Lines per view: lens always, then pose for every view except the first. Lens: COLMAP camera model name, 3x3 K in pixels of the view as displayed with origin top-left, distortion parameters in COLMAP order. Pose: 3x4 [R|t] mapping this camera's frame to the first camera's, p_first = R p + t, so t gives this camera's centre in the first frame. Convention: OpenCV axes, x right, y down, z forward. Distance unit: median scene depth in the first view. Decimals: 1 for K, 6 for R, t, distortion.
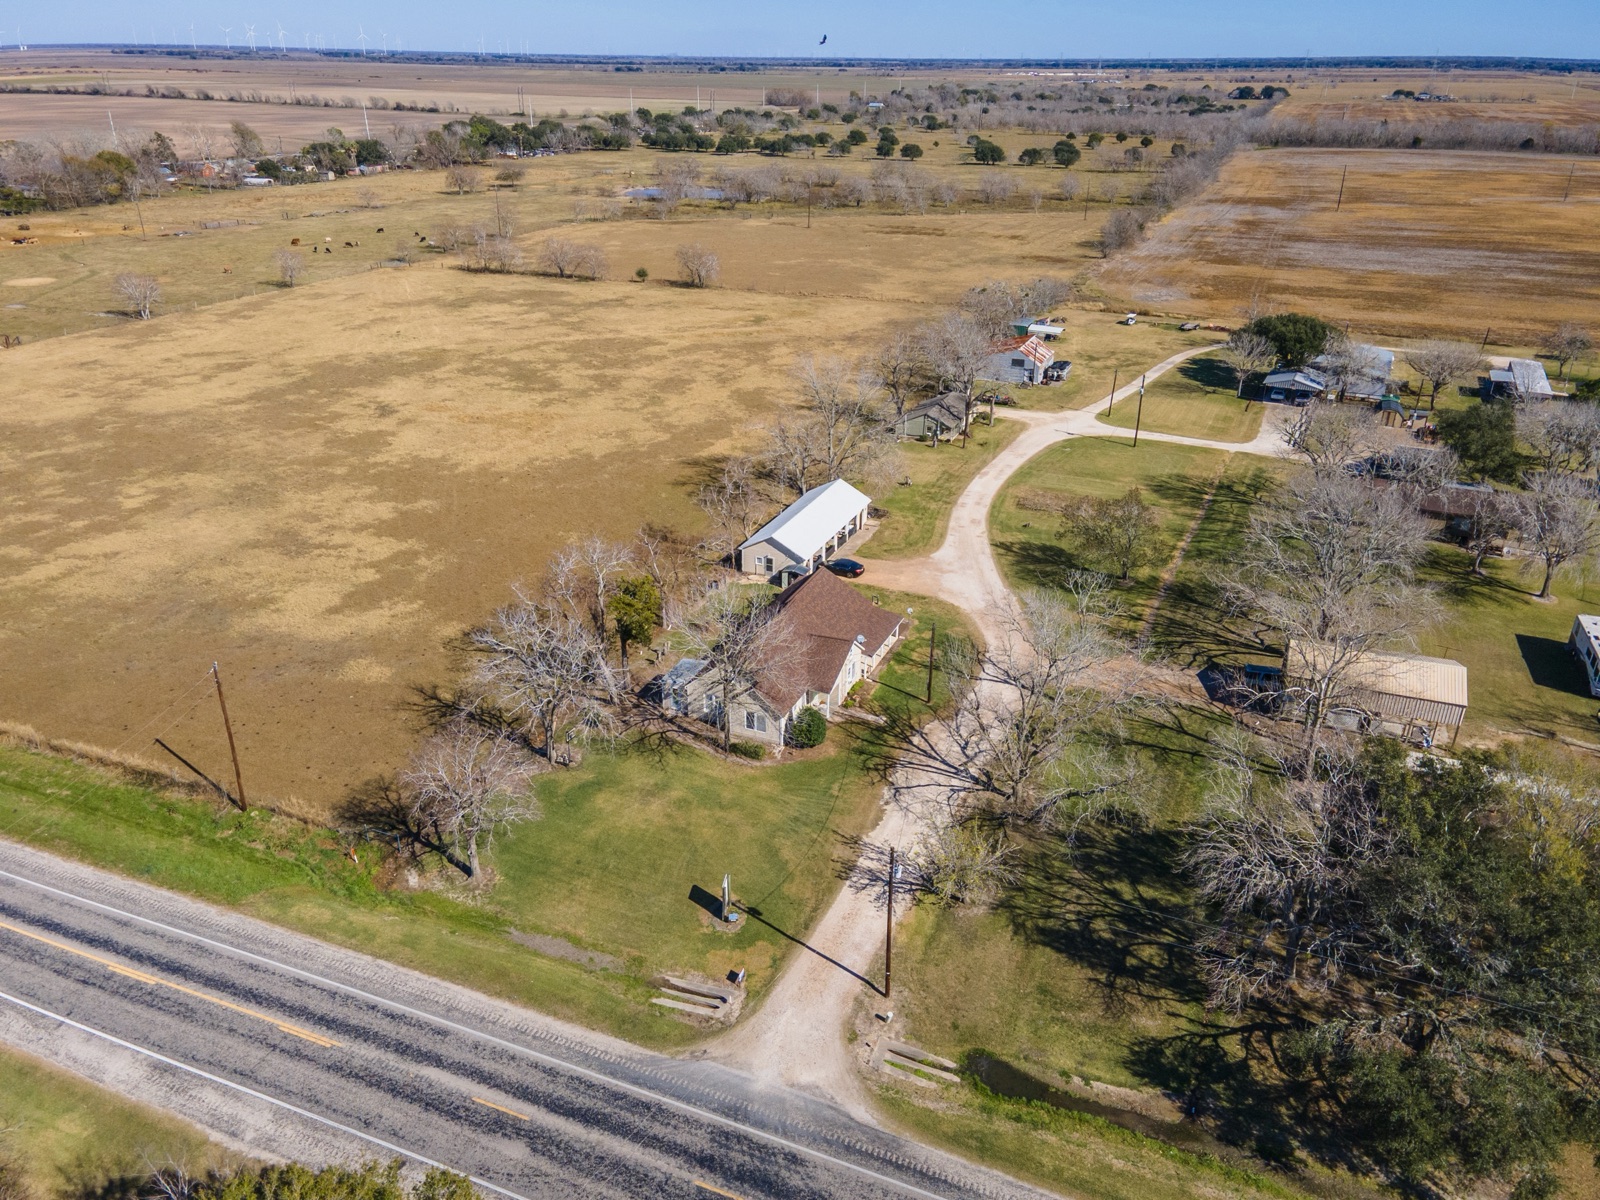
lens RADIAL K [[1187.1, 0, 800.0], [0, 1187.1, 600.0], [0, 0, 1]] dist [0.027358, 0.035857]
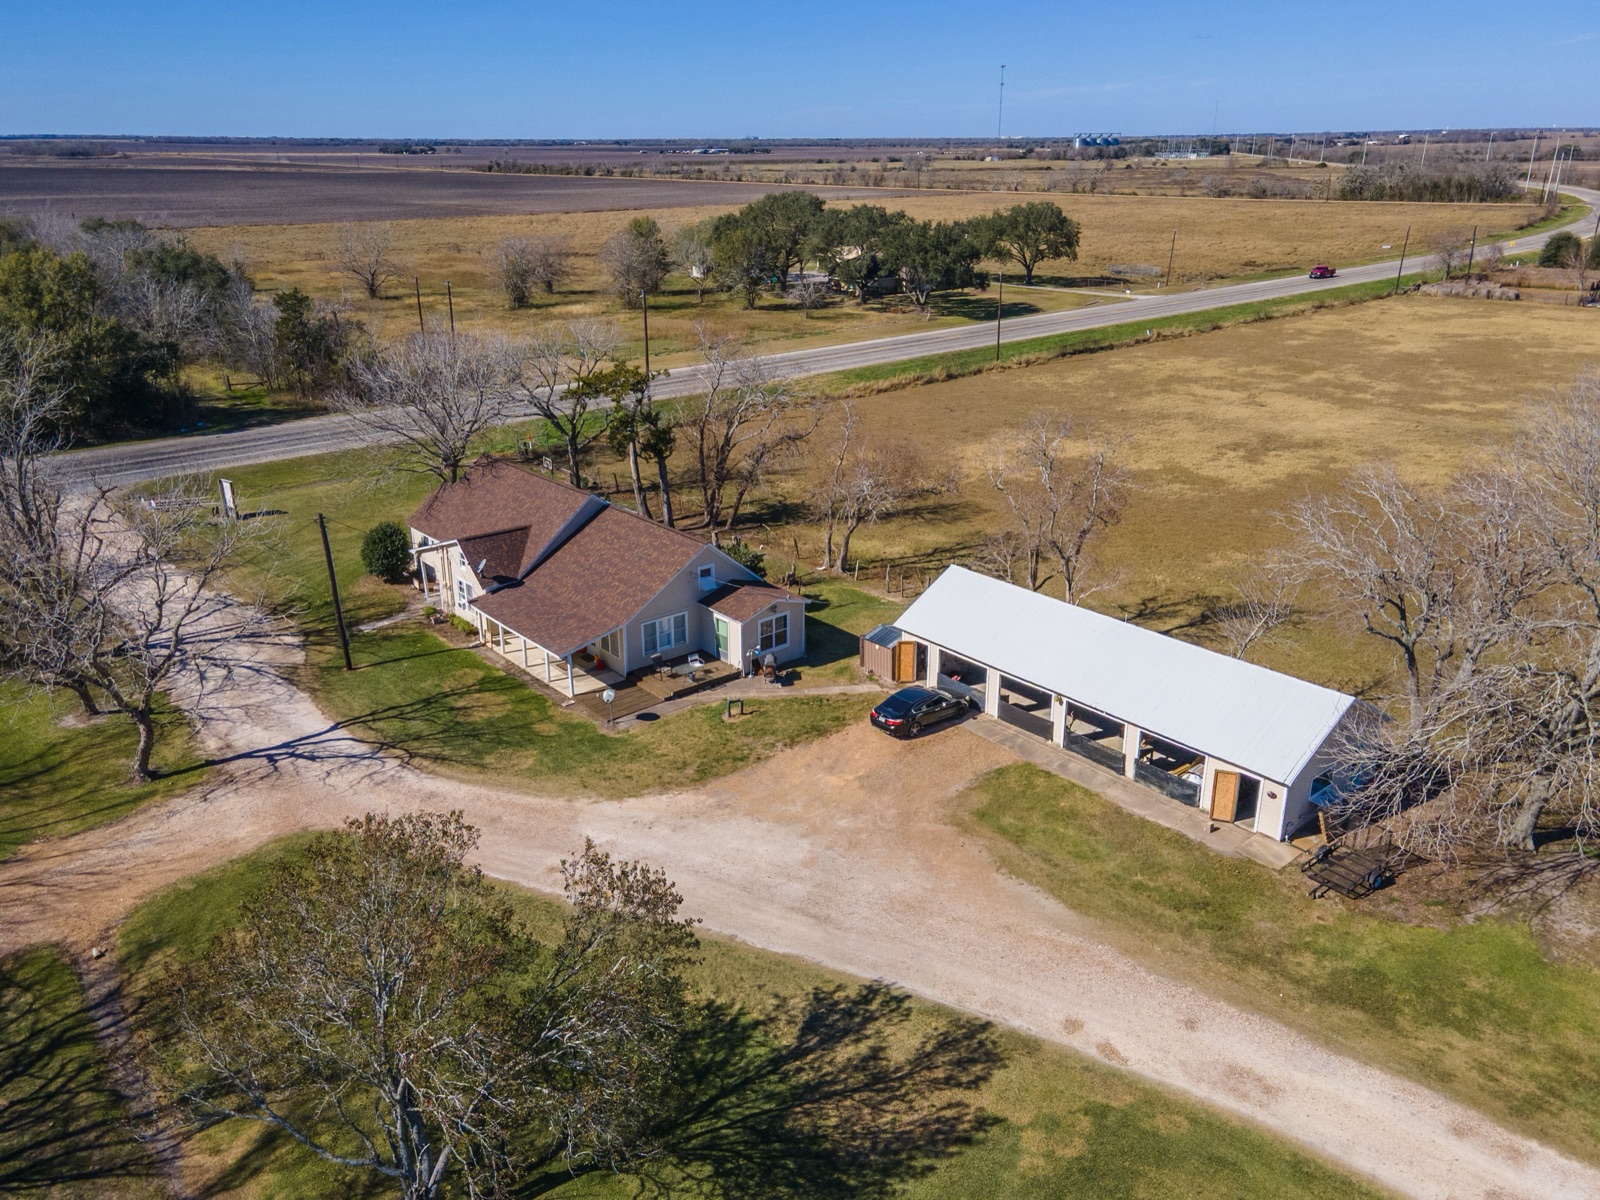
lens RADIAL K [[1187.1, 0, 800.0], [0, 1187.1, 600.0], [0, 0, 1]] dist [0.027358, 0.035857]
pose [[-0.443152, 0.316173, -0.838839, 0.324204], [-0.376294, 0.783700, 0.494183, -0.204799], [0.813646, 0.534648, -0.228324, 0.860122]]
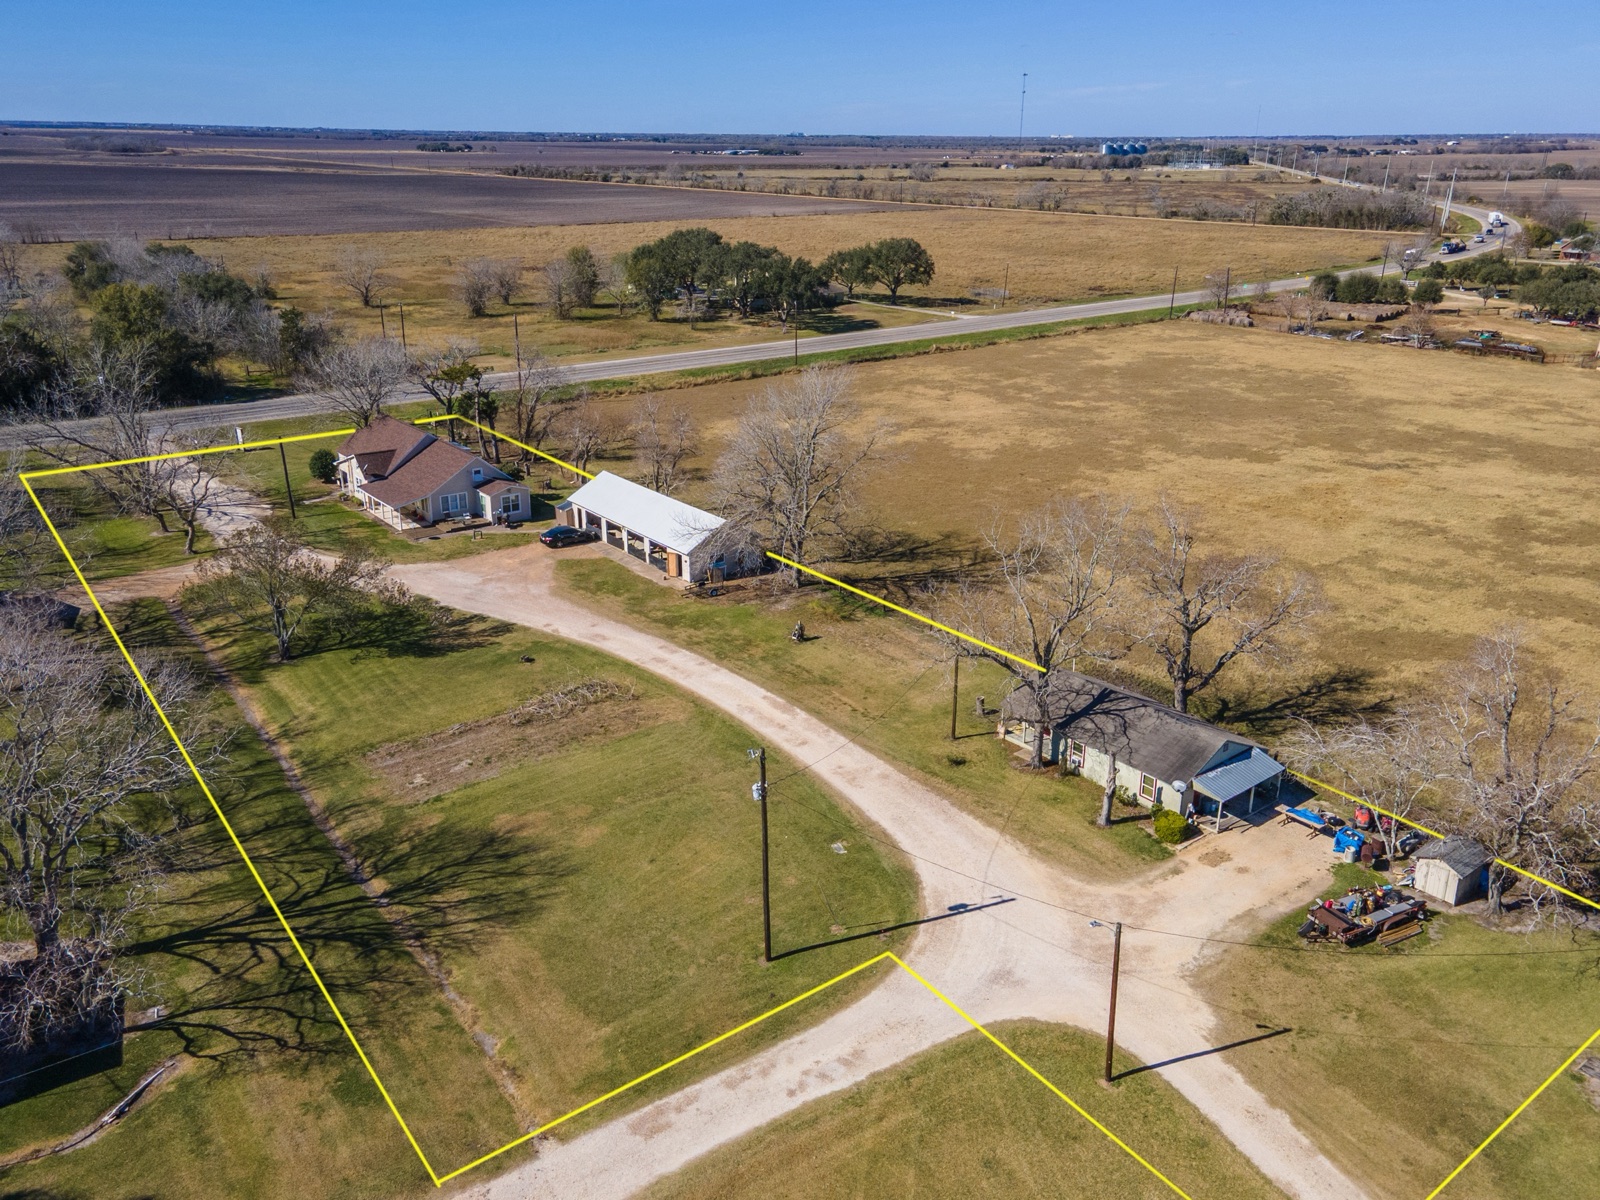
lens RADIAL K [[1223.8, 0, 788.6], [0, 1223.8, 600.6], [0, 0, 1]] dist [0.025573, 0.039518]
pose [[-0.484712, 0.299544, -0.821783, 0.568214], [-0.376467, 0.776607, 0.505128, -0.405282], [0.789510, 0.554216, -0.263663, 1.139365]]
